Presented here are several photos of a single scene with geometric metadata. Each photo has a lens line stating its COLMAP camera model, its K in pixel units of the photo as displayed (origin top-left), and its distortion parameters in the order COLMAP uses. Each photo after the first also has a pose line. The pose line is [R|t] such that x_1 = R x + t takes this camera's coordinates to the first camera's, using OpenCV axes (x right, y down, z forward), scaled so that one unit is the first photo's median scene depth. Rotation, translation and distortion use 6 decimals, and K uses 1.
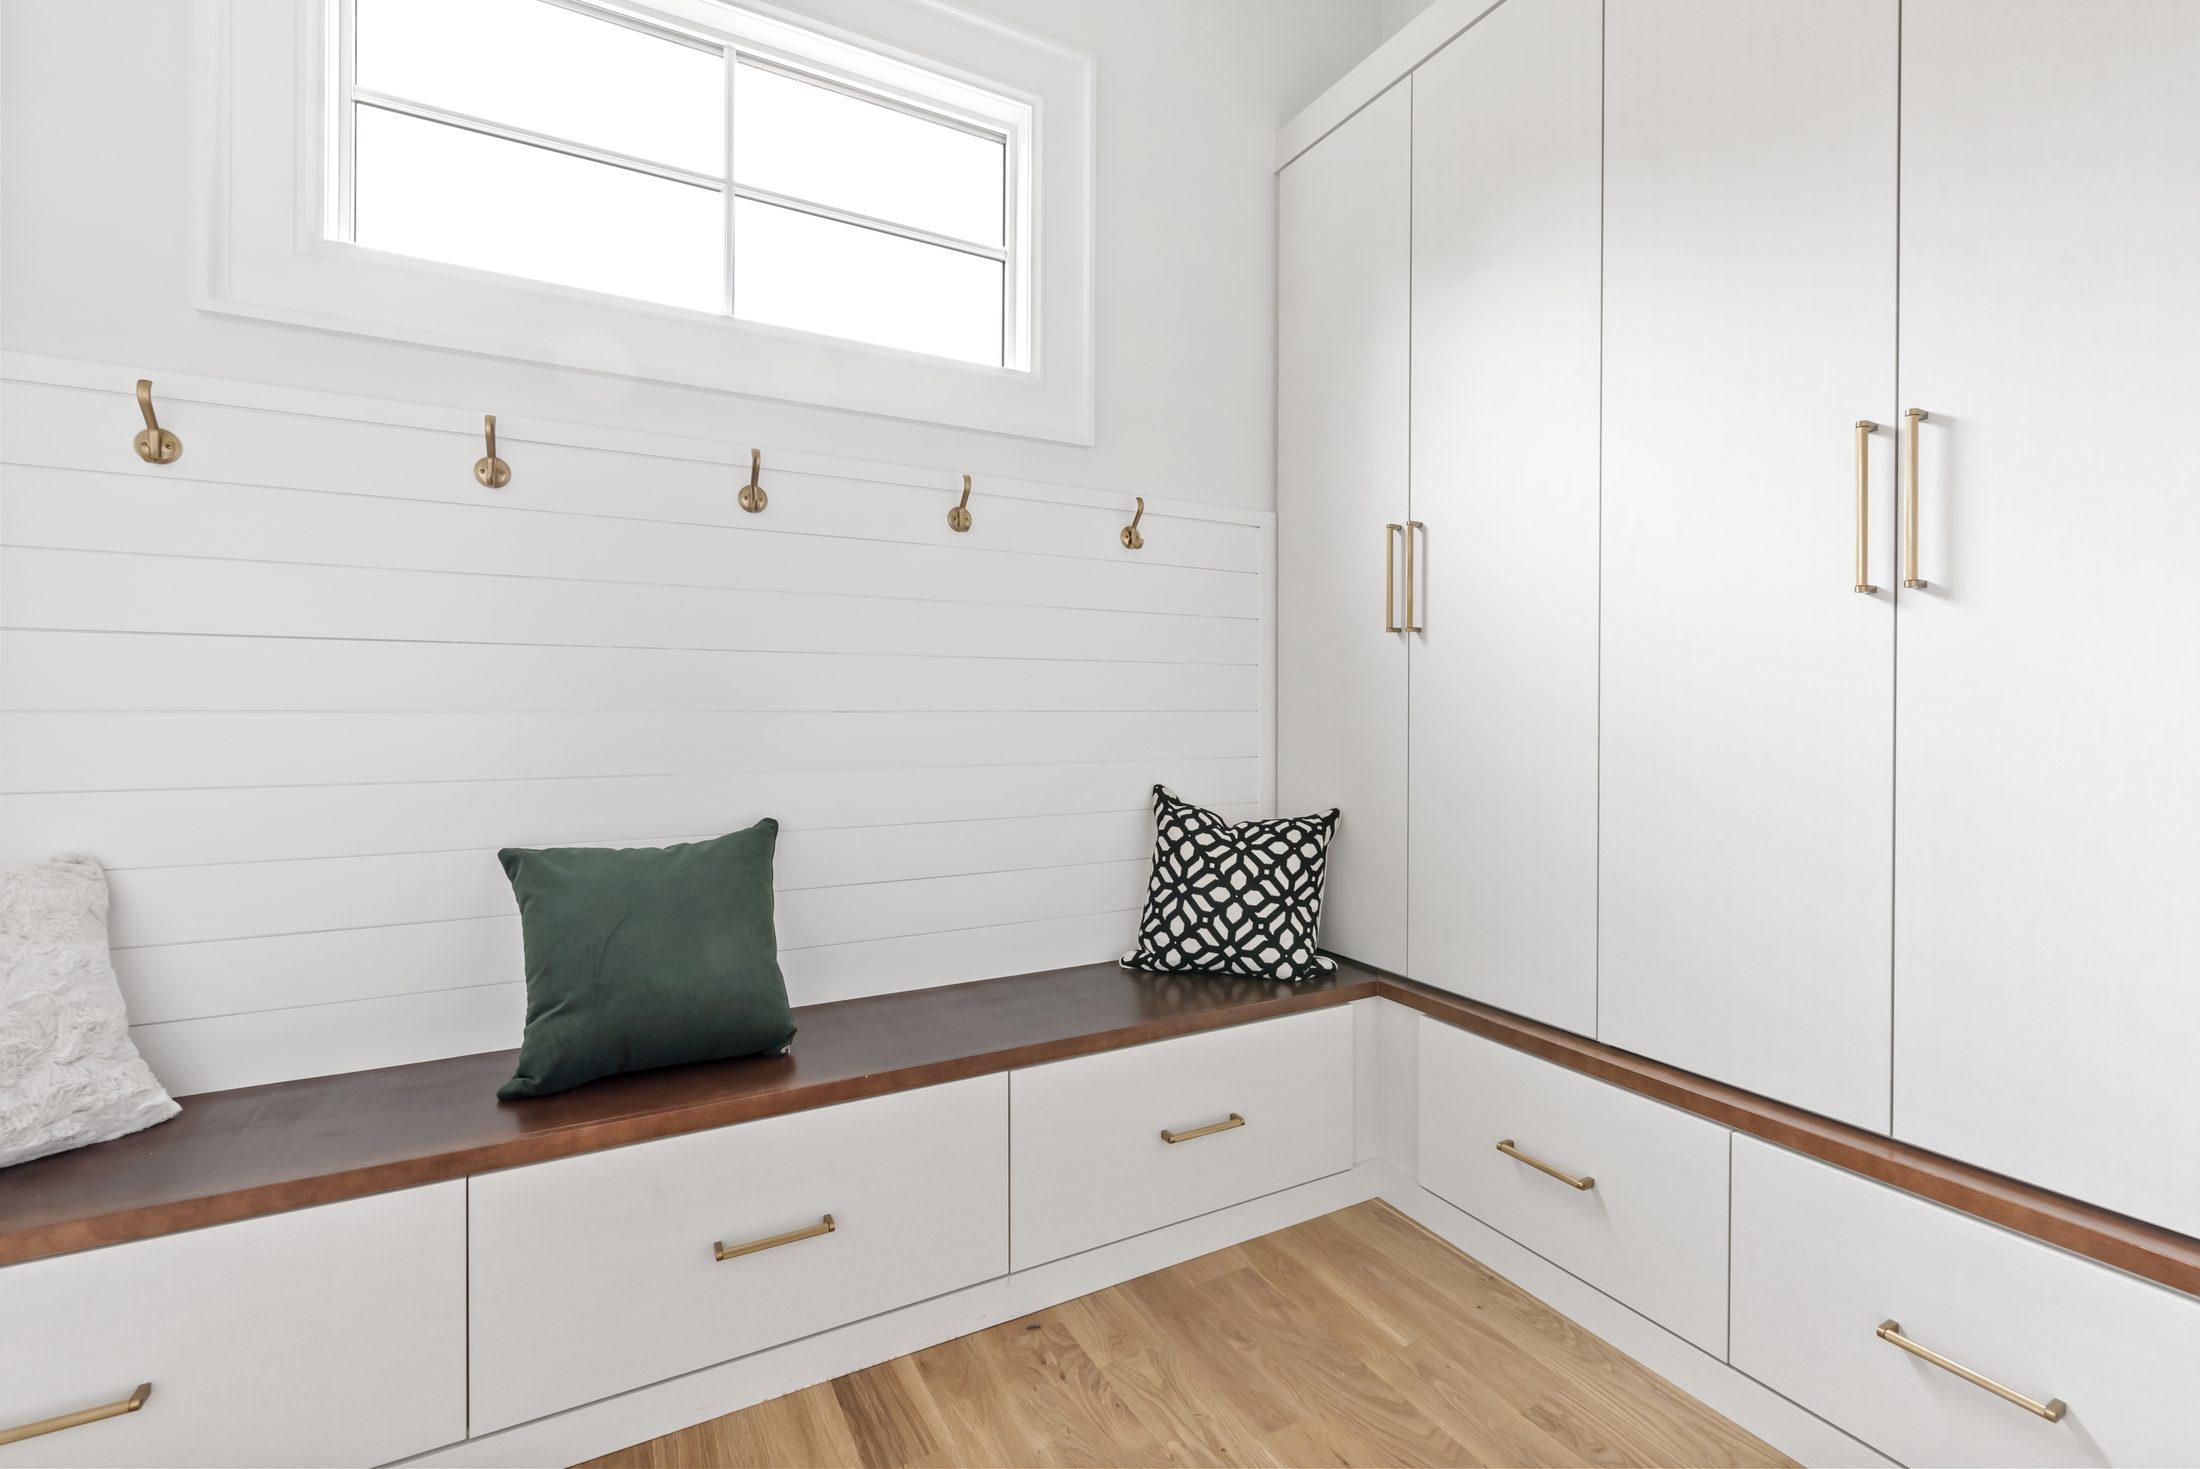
lens RADIAL K [[909.8, 0, 1104.1], [0, 909.8, 706.3], [0, 0, 1]] dist [-0.001349, -0.000133]
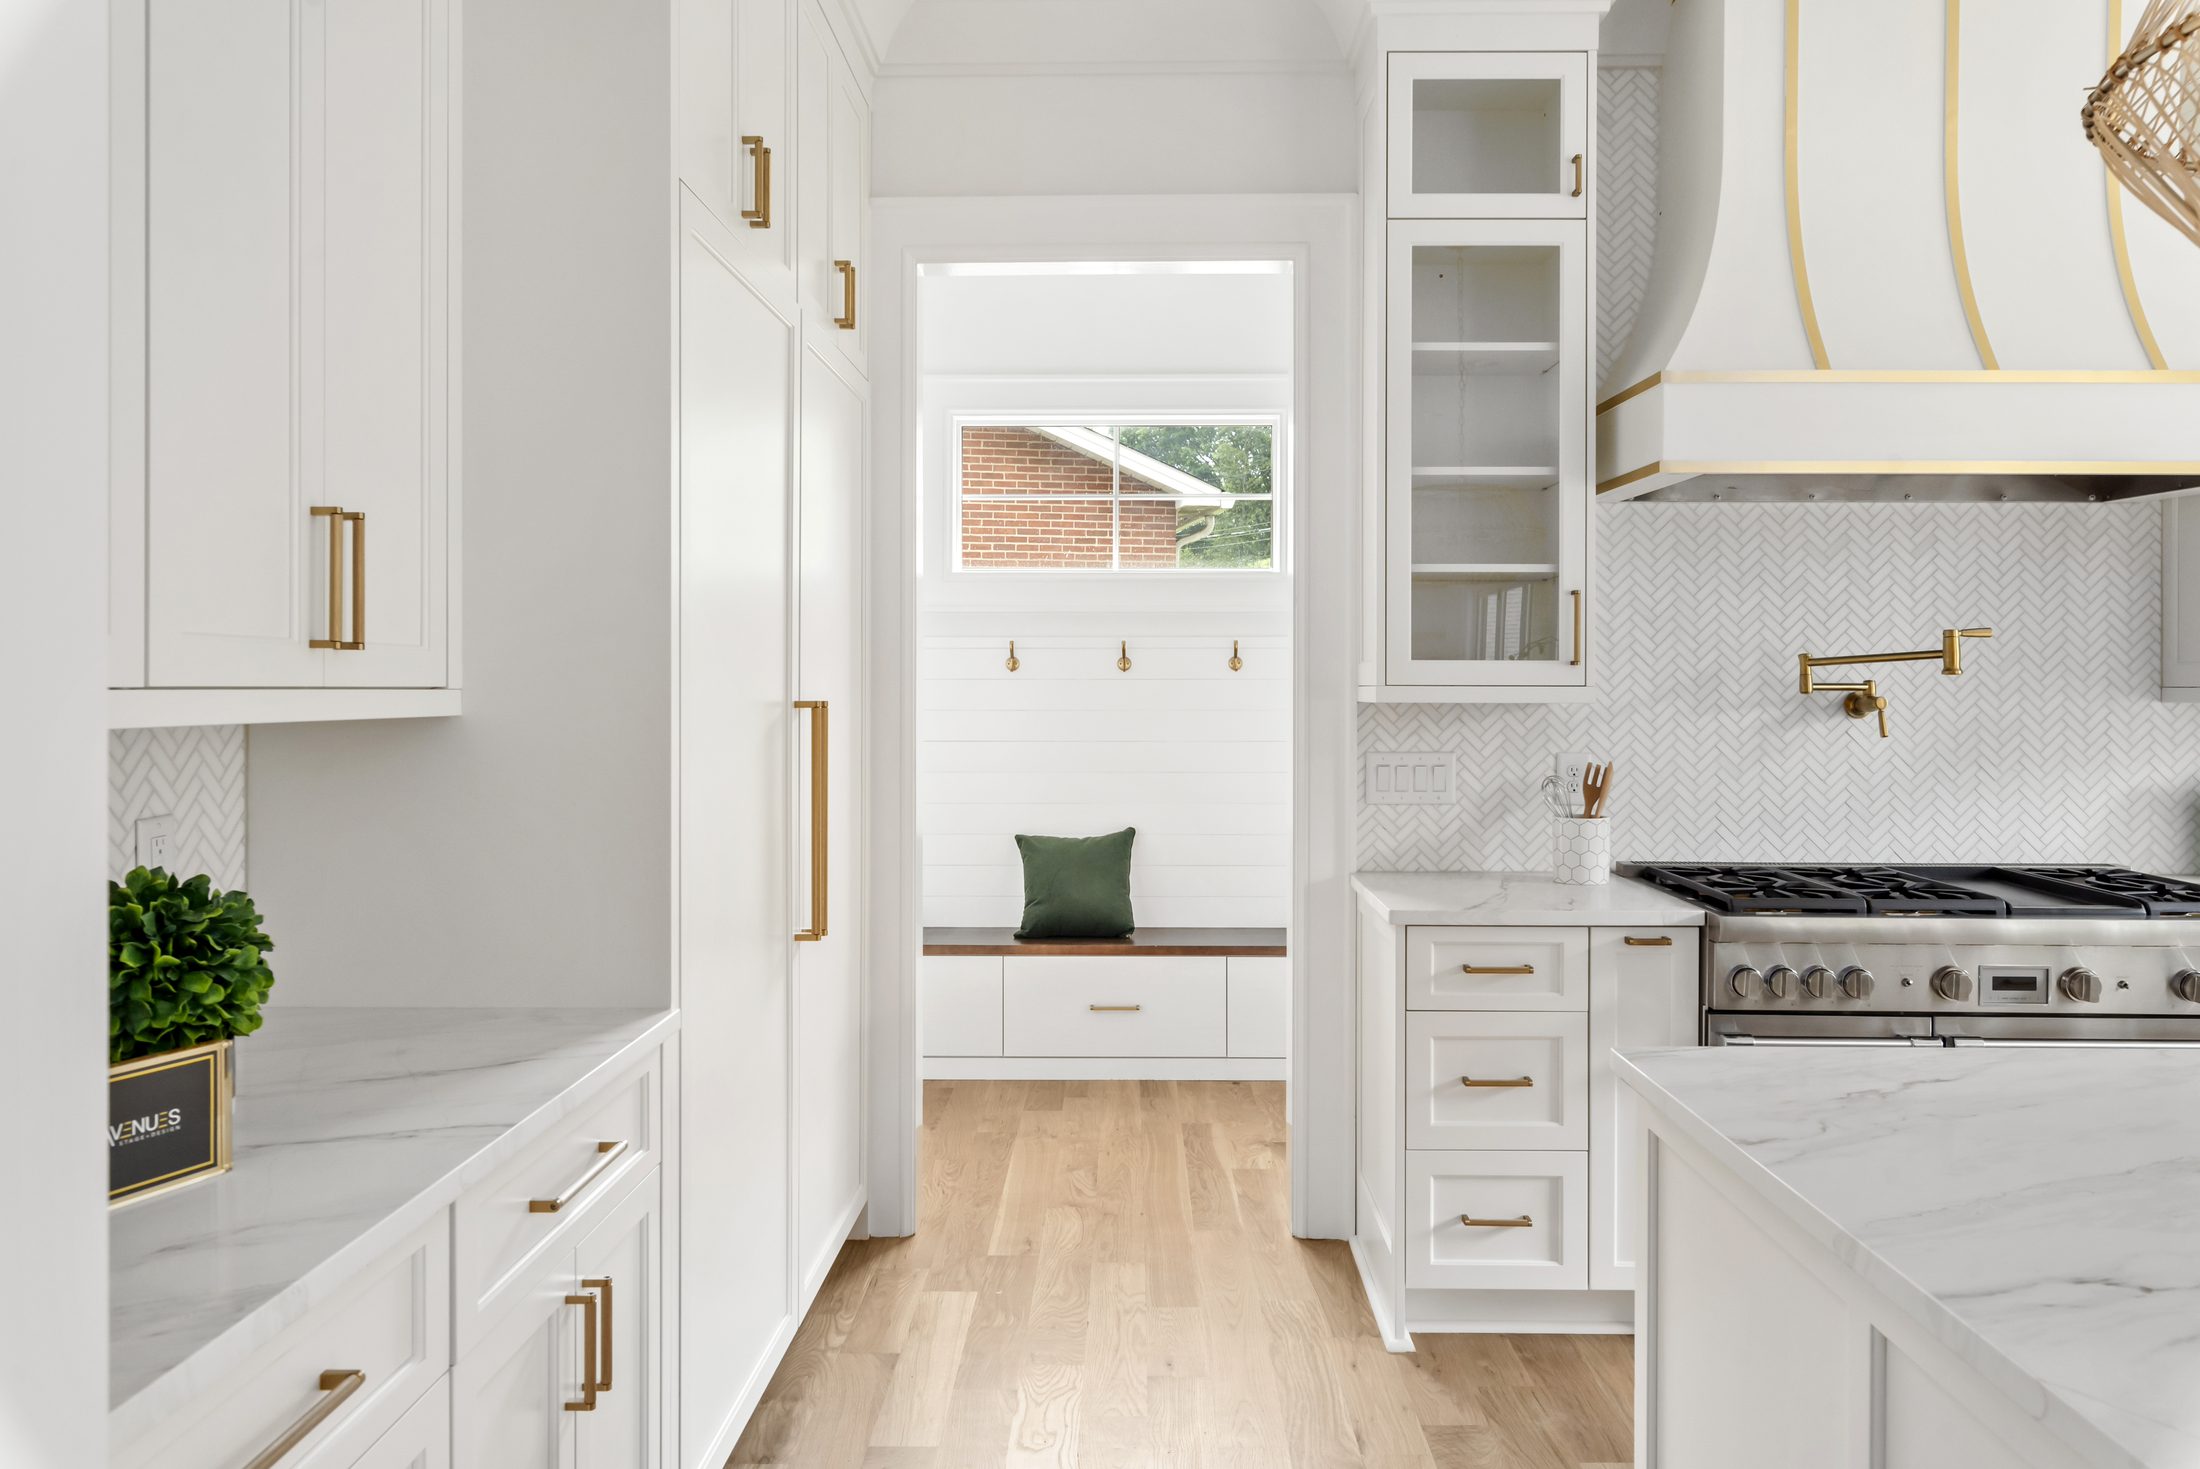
lens RADIAL K [[1756.2, 0, 1101.1], [0, 1756.2, 691.2], [0, 0, 1]] dist [0.001017, -0.000926]
pose [[0.852831, -0.000980, -0.522185, 1.772971], [-0.000801, 0.999995, -0.003184, -0.180045], [0.522186, 0.003134, 0.852826, -2.576353]]
